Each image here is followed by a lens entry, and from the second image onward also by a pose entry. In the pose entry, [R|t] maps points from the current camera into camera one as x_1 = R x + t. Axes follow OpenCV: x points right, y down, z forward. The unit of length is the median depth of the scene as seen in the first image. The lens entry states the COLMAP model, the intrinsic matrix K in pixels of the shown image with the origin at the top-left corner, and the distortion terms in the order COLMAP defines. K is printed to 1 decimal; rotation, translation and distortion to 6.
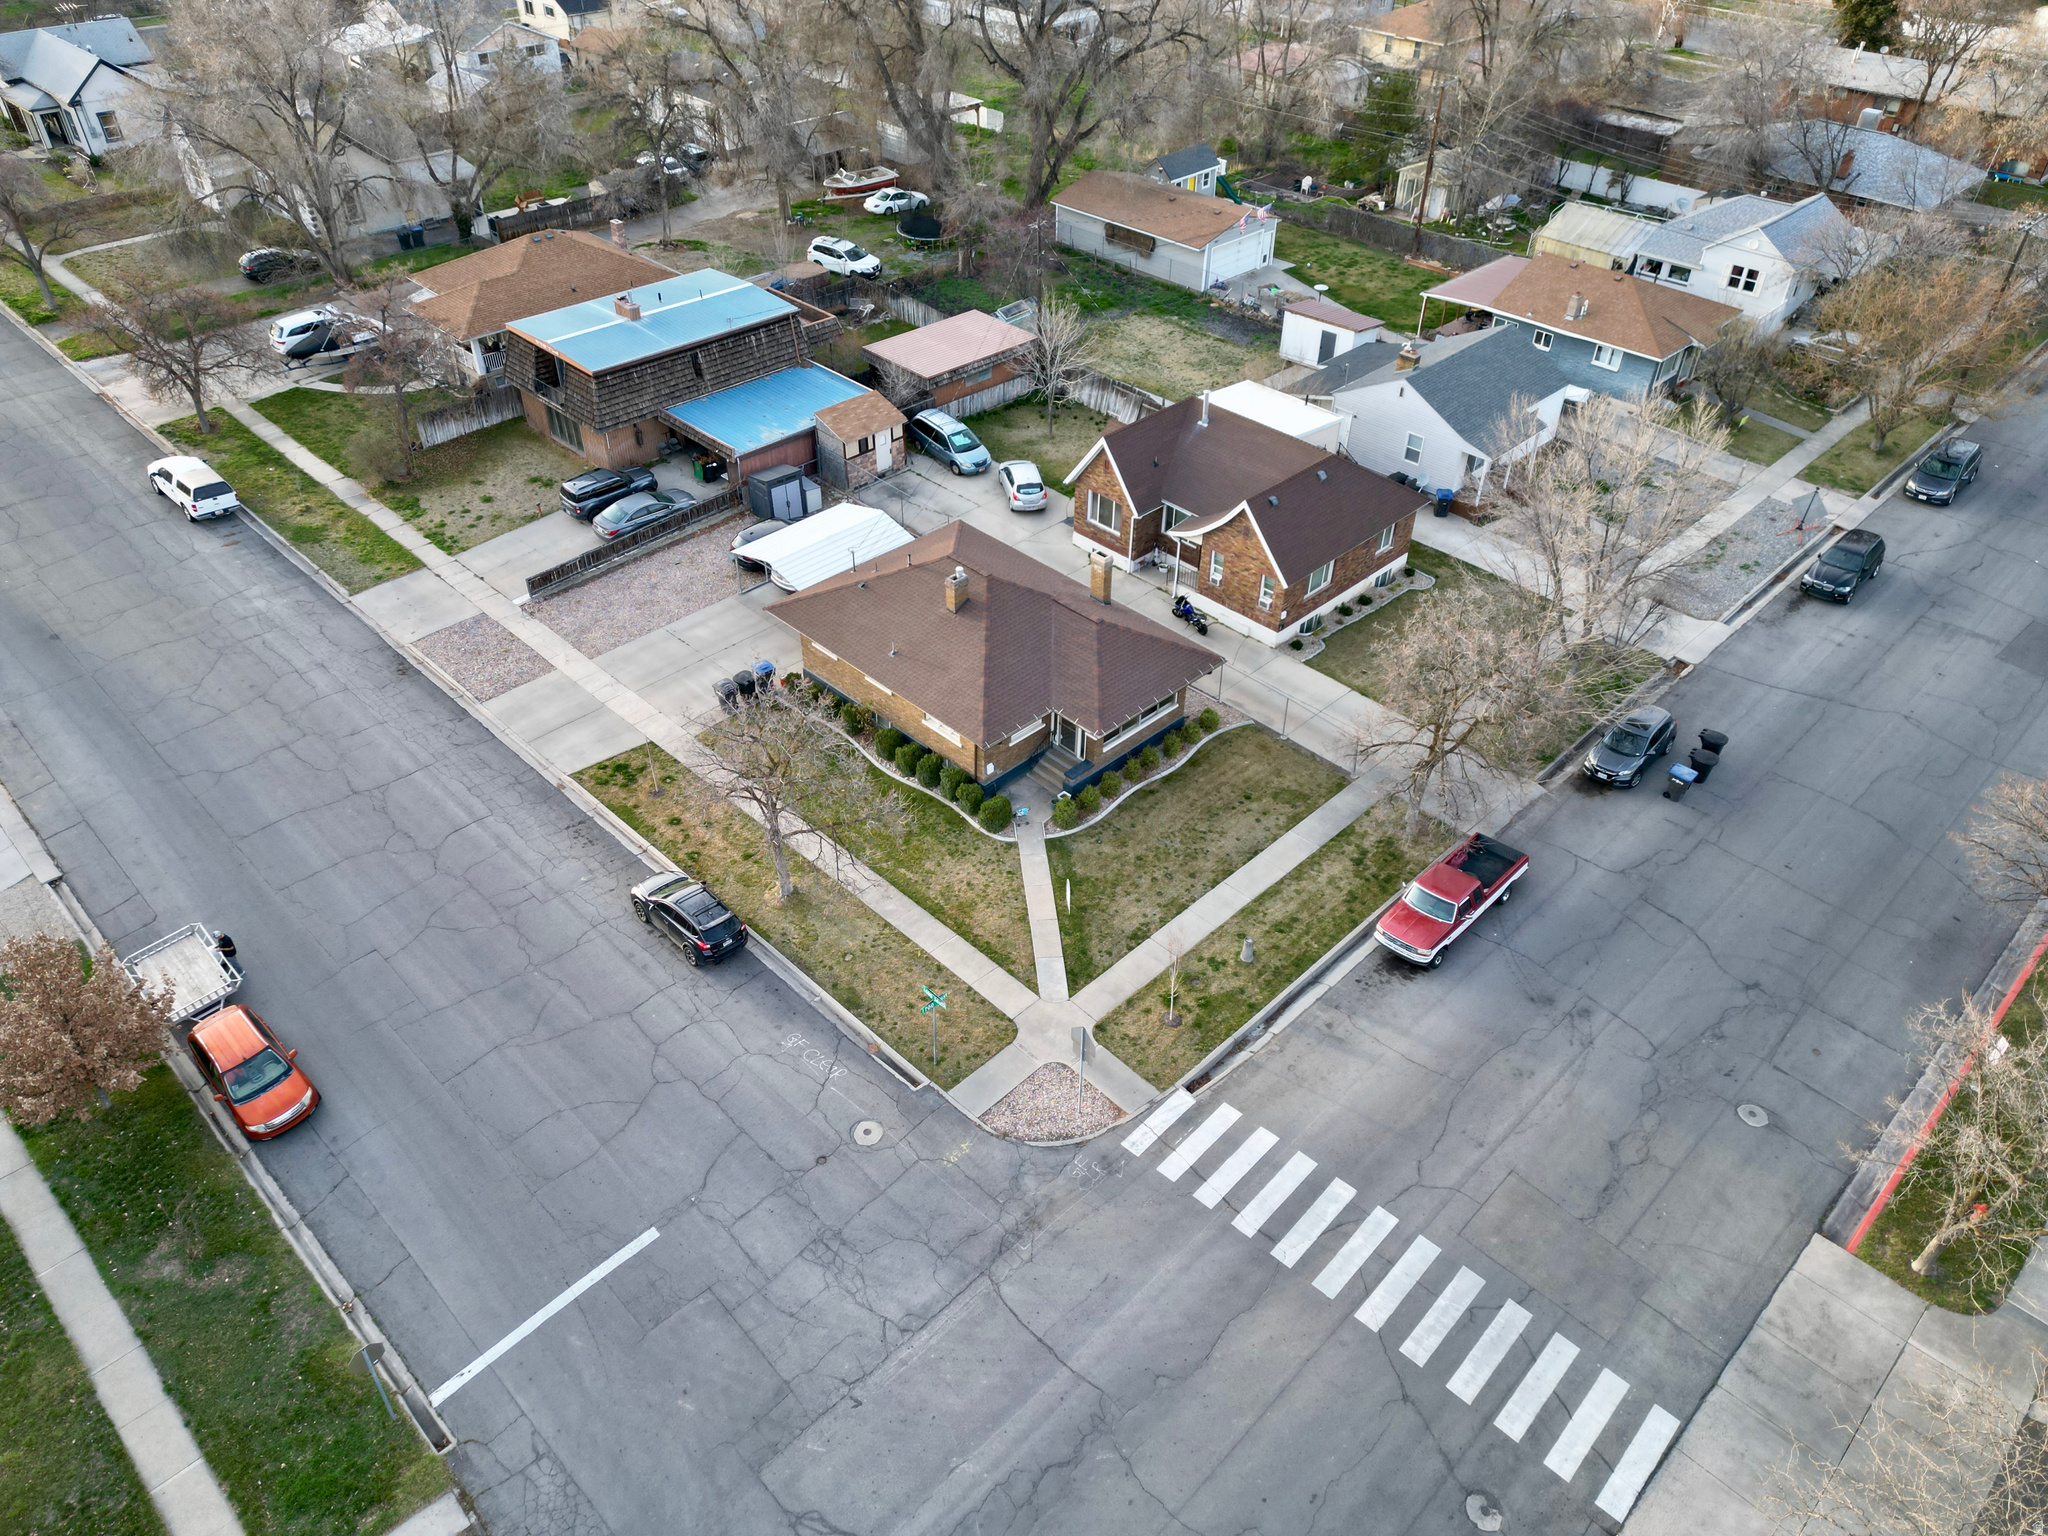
lens RADIAL K [[1425.0, 0, 1019.5], [0, 1425.0, 770.8], [0, 0, 1]] dist [0.051538, -0.039891]
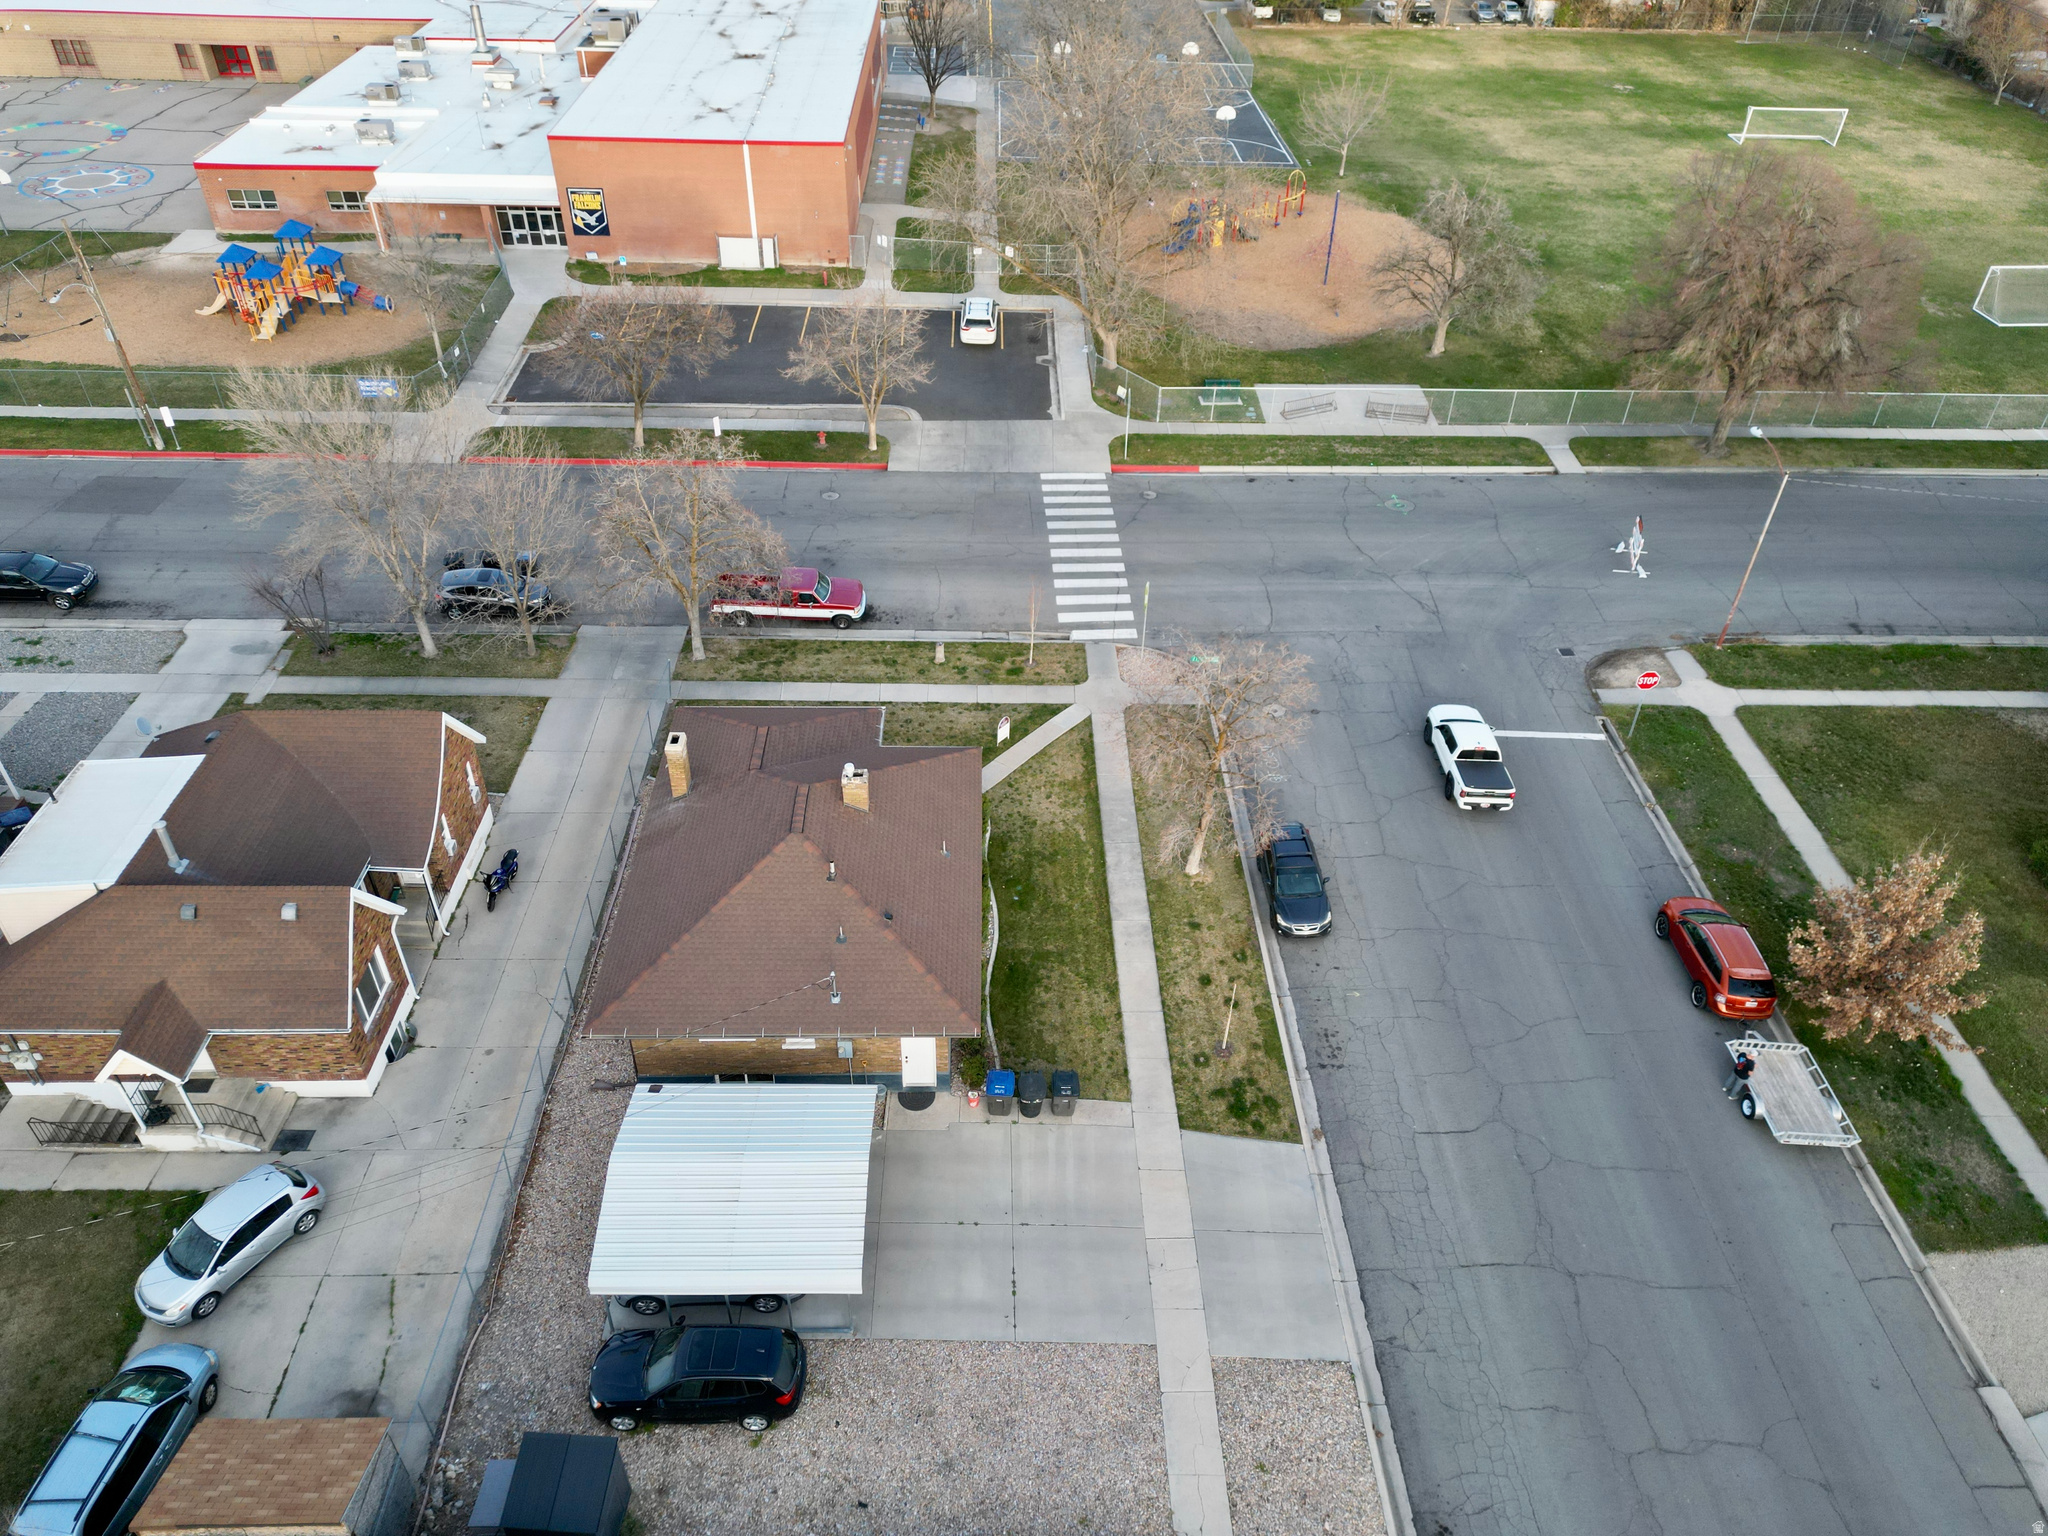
lens RADIAL K [[1425.0, 0, 1030.5], [0, 1425.0, 764.2], [0, 0, 1]] dist [0.051538, -0.039891]
pose [[-0.726133, -0.447780, 0.521750, -0.503885], [0.405197, 0.334370, 0.850889, -0.740339], [-0.555469, 0.829270, -0.061358, 0.943310]]
